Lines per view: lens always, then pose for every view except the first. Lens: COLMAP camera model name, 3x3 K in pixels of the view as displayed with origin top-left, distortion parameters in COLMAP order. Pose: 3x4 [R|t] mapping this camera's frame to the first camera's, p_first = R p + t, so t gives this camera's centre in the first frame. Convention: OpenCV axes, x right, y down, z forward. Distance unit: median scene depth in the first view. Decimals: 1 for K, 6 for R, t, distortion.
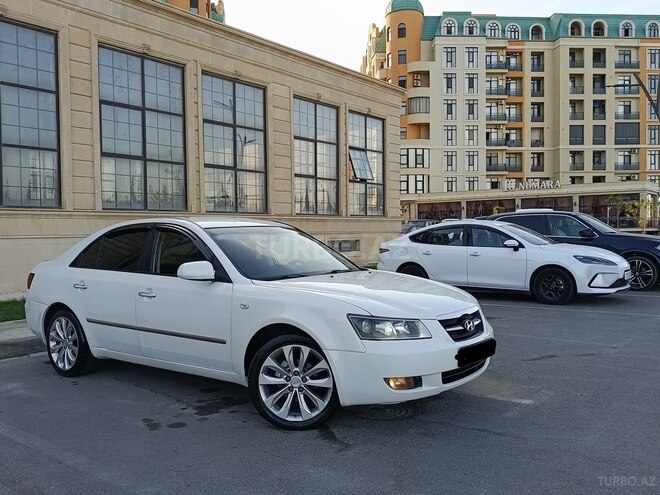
lens RADIAL K [[610.1, 0, 330.0], [0, 610.1, 247.5], [0, 0, 1]] dist [0.093402, -0.178023]
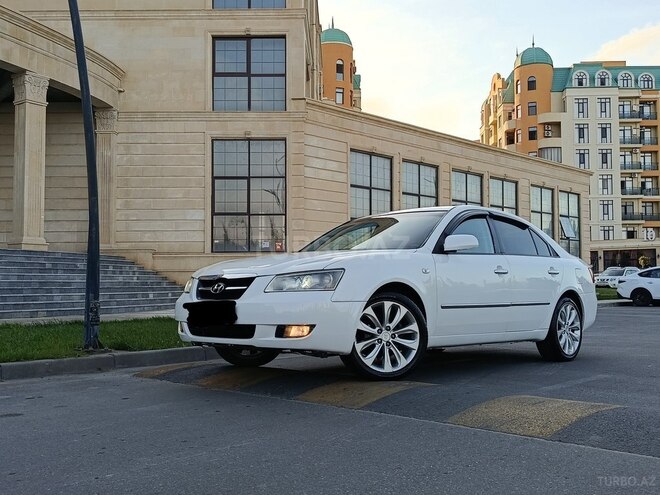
lens RADIAL K [[666.6, 0, 317.6], [0, 666.6, 248.0], [0, 0, 1]] dist [0.125040, -0.275231]
pose [[0.988352, 0.009735, -0.151876, -0.062191], [-0.020837, 0.997210, -0.071678, 0.008553], [0.150754, 0.074008, 0.985797, -0.140499]]
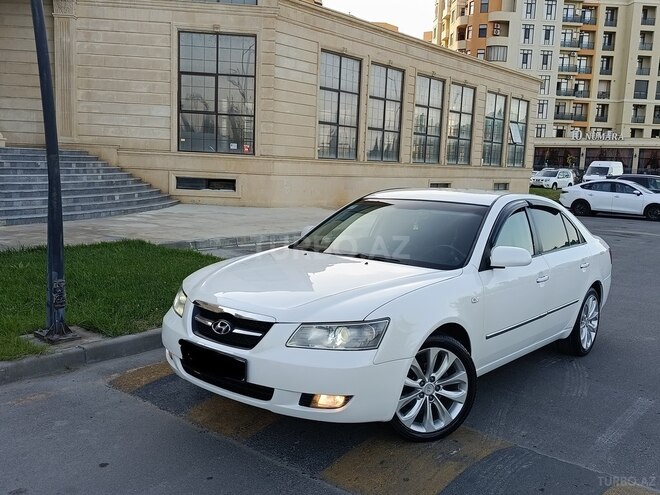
lens RADIAL K [[610.1, 0, 330.0], [0, 610.1, 247.5], [0, 0, 1]] dist [0.093402, -0.178023]
pose [[0.996421, 0.068207, -0.049935, -0.068367], [-0.062116, 0.991451, 0.114749, 0.000364], [0.057335, -0.111237, 0.992139, -0.128590]]
